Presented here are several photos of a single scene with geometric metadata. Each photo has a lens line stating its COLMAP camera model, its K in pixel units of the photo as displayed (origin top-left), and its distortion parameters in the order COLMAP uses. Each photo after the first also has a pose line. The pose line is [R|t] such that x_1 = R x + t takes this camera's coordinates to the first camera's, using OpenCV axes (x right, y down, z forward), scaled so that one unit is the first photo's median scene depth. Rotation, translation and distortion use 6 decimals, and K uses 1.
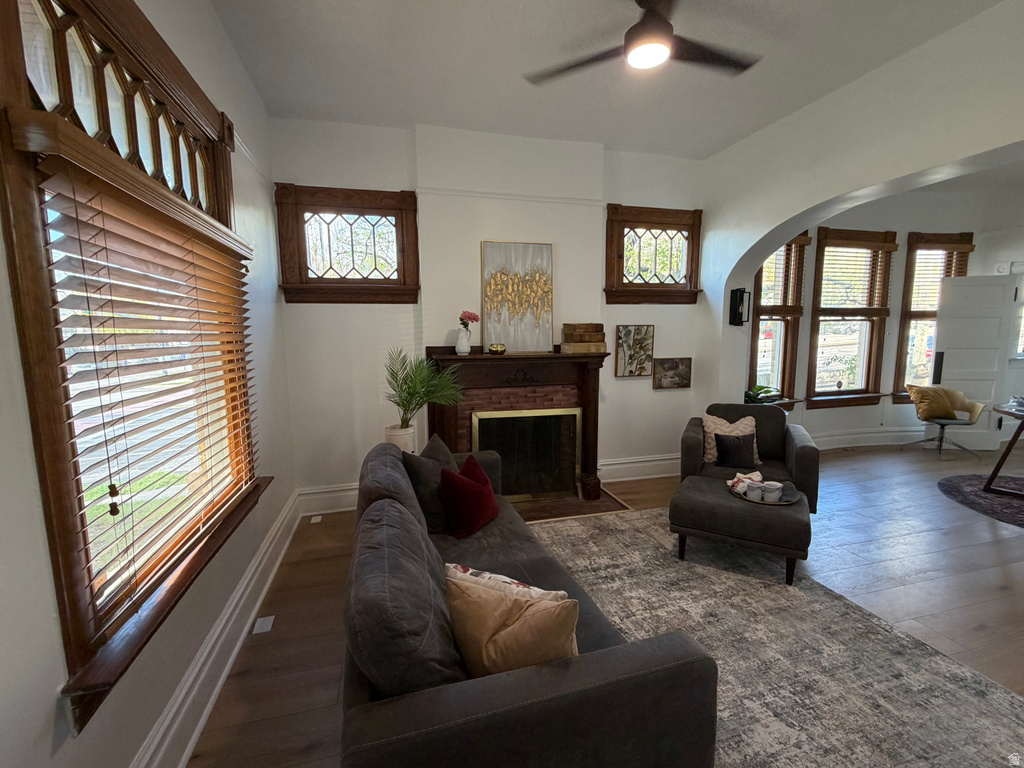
lens RADIAL K [[454.6, 0, 511.5], [0, 454.6, 384.5], [0, 0, 1]] dist [0.000825, 0.000219]
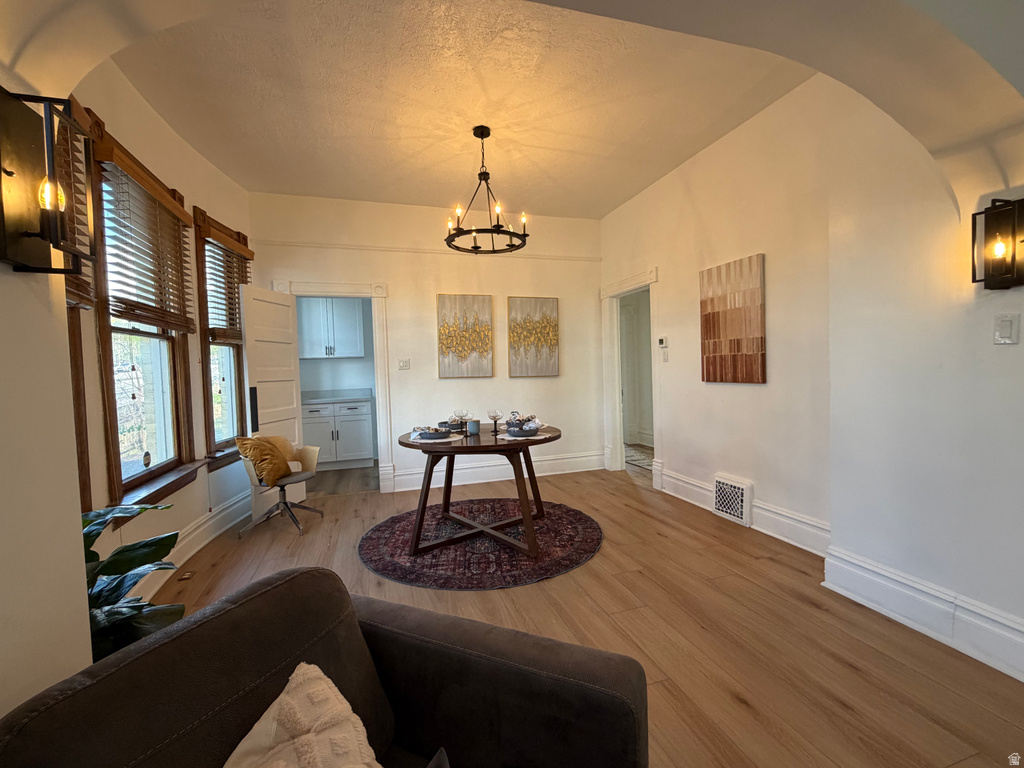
lens RADIAL K [[454.6, 0, 512.6], [0, 454.6, 383.3], [0, 0, 1]] dist [0.000825, 0.000219]
pose [[-0.027128, -0.028767, 0.999218, 0.303705], [0.151360, 0.987943, 0.032552, -0.055627], [-0.988106, 0.152125, -0.022447, 0.875142]]
